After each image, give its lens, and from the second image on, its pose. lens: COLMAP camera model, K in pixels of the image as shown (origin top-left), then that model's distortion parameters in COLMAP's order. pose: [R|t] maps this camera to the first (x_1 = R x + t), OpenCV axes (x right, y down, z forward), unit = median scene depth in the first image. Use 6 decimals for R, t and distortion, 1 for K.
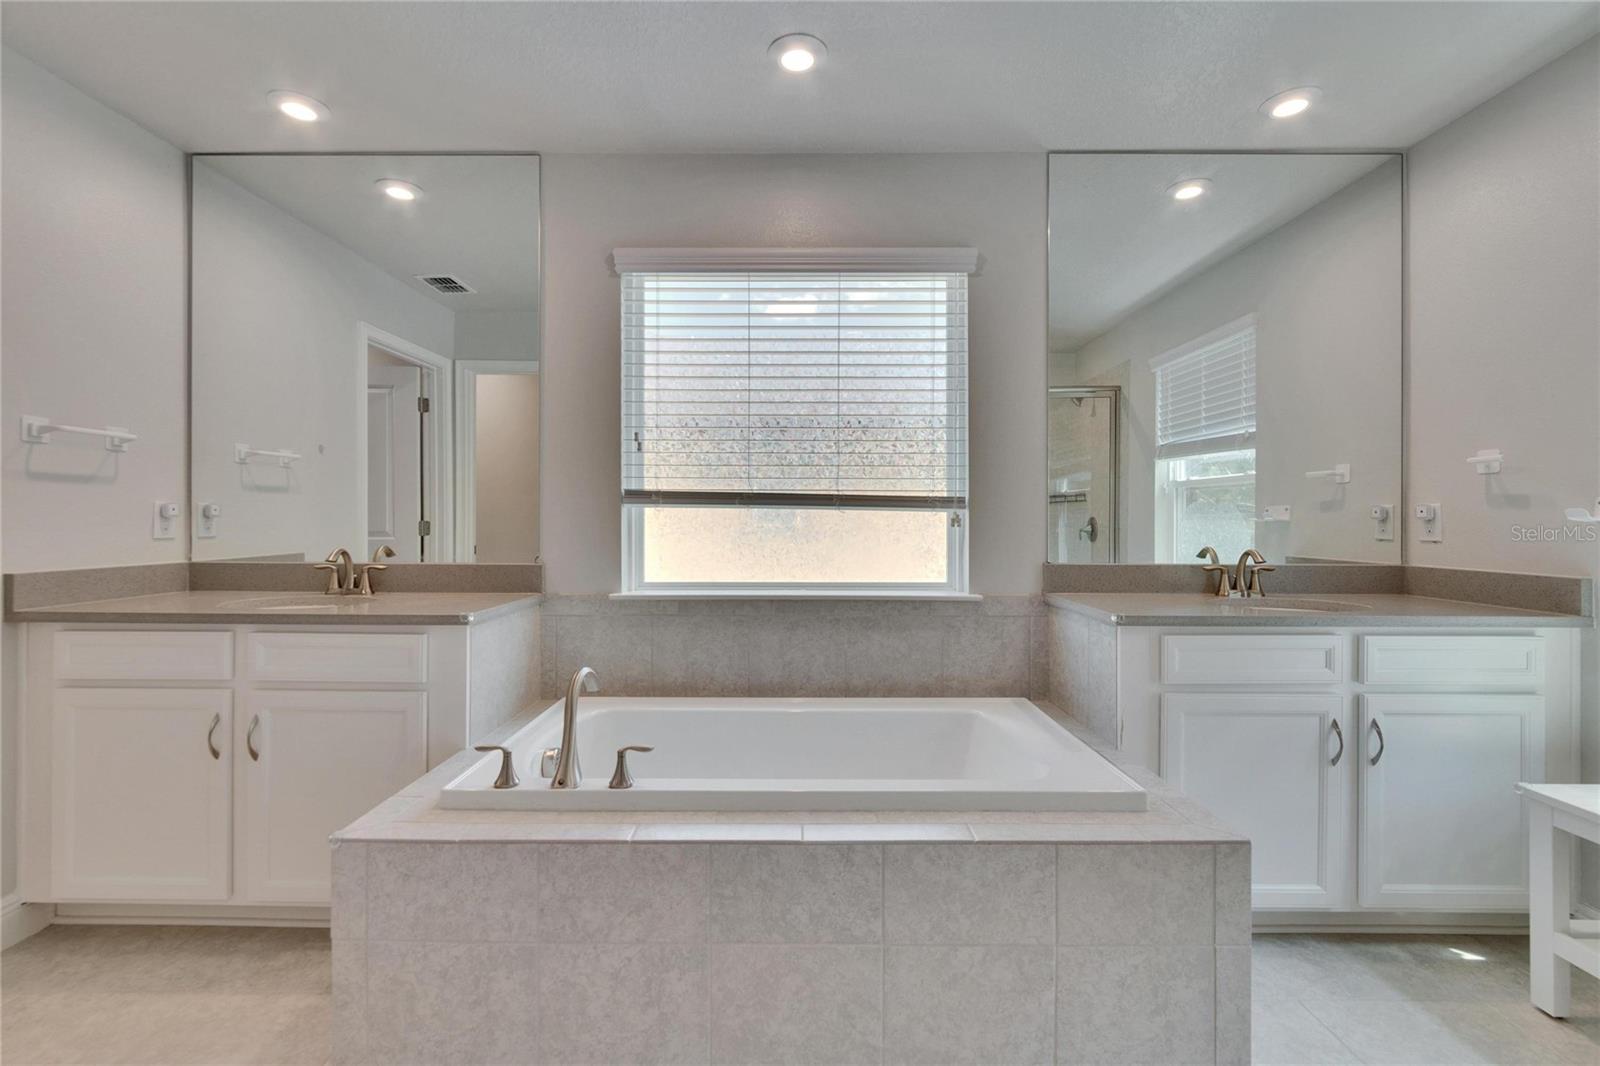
lens RADIAL K [[718.4, 0, 780.4], [0, 718.4, 514.3], [0, 0, 1]] dist [-0.011506, -0.000094]
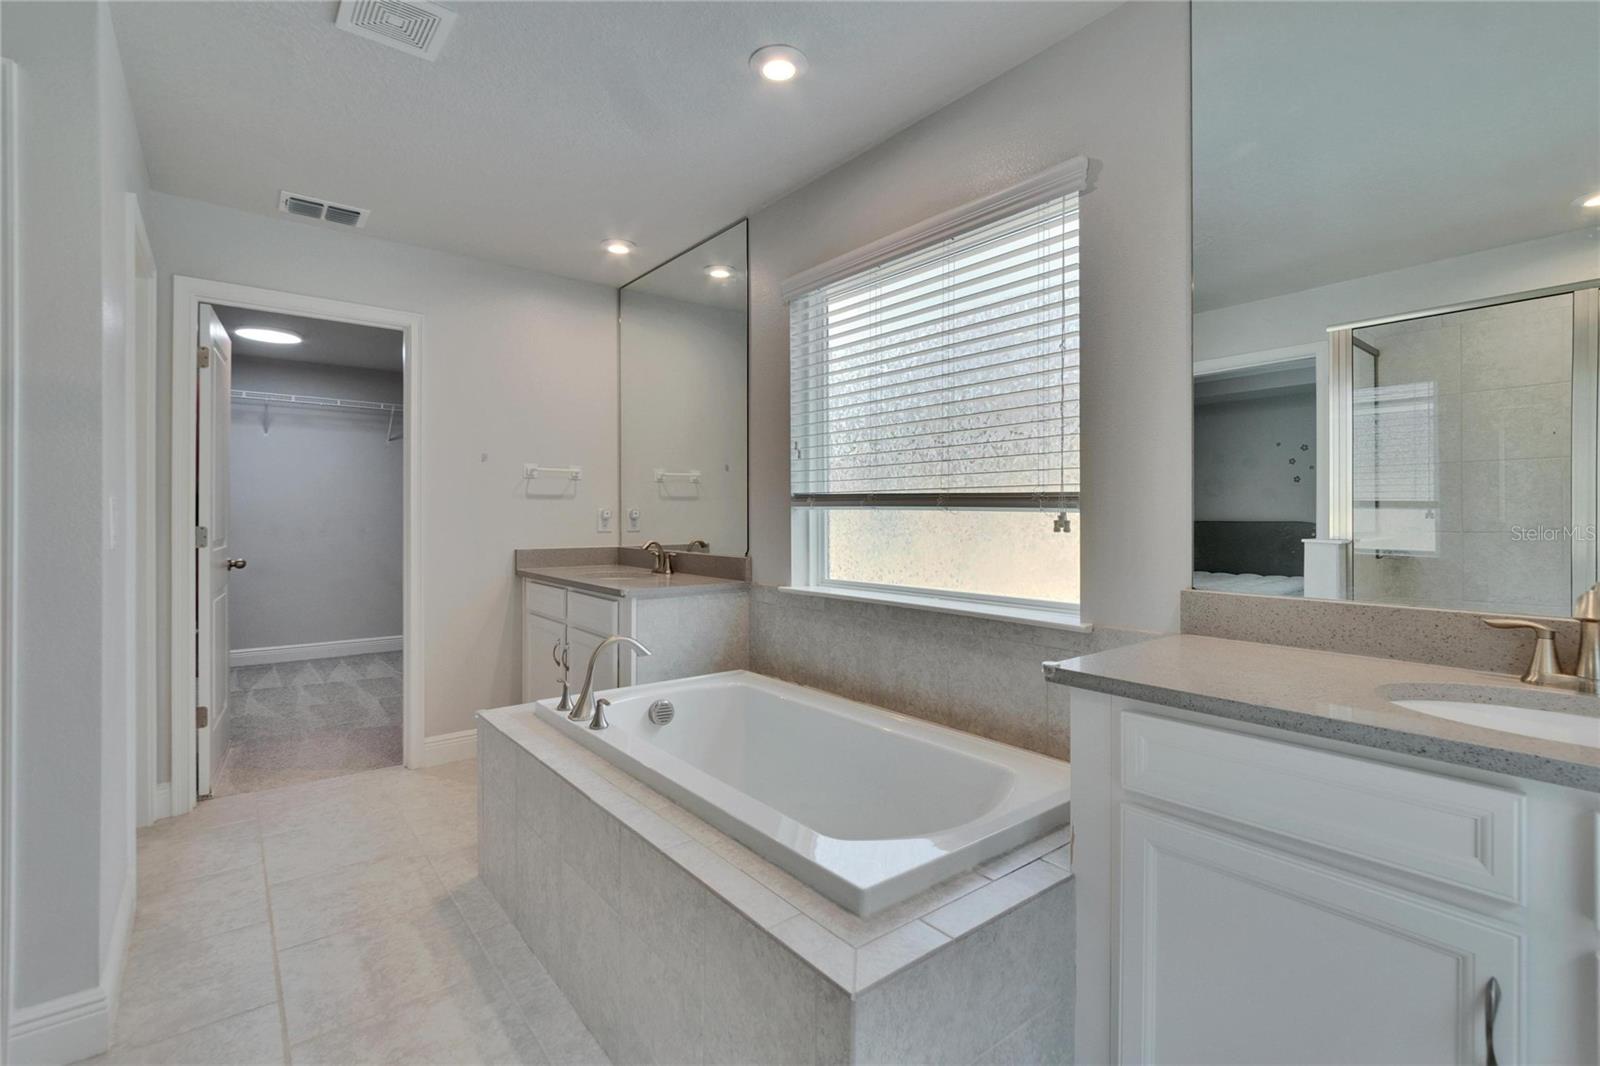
lens RADIAL K [[718.4, 0, 765.0], [0, 718.4, 509.4], [0, 0, 1]] dist [-0.011506, -0.000094]
pose [[0.615690, -0.009921, -0.787926, 0.638378], [0.009828, 0.999940, -0.004911, -0.005339], [0.787928, -0.004720, 0.615750, 0.281578]]
